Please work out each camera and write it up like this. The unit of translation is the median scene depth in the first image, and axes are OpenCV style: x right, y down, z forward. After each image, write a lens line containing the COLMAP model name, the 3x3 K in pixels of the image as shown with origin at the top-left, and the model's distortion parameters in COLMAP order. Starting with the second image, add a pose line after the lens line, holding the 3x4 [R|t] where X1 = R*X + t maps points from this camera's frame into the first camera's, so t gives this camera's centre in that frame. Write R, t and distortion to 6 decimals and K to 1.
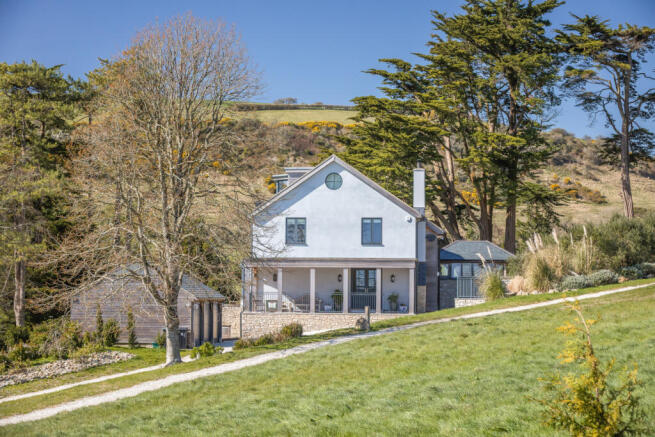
lens RADIAL K [[1718.8, 0, 327.5], [0, 1718.8, 218.5], [0, 0, 1]] dist [-0.053114, -0.283581]
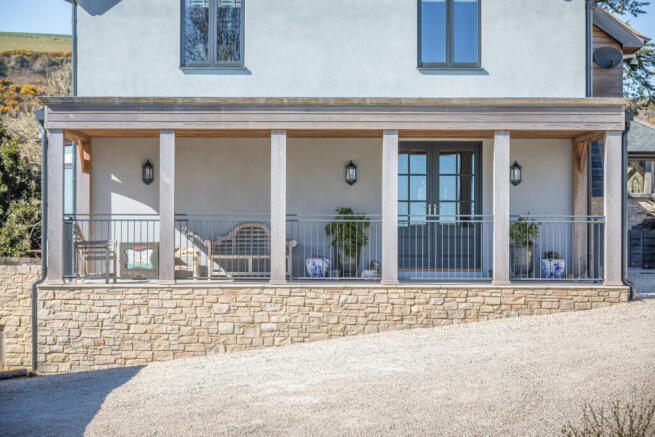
lens RADIAL K [[1718.8, 0, 327.5], [0, 1718.8, 218.5], [0, 0, 1]] dist [-0.053114, -0.283581]
pose [[0.995845, -0.004054, 0.090976, -0.026672], [0.002516, 0.999852, 0.017016, 0.037940], [-0.091032, -0.016716, 0.995708, 0.686207]]
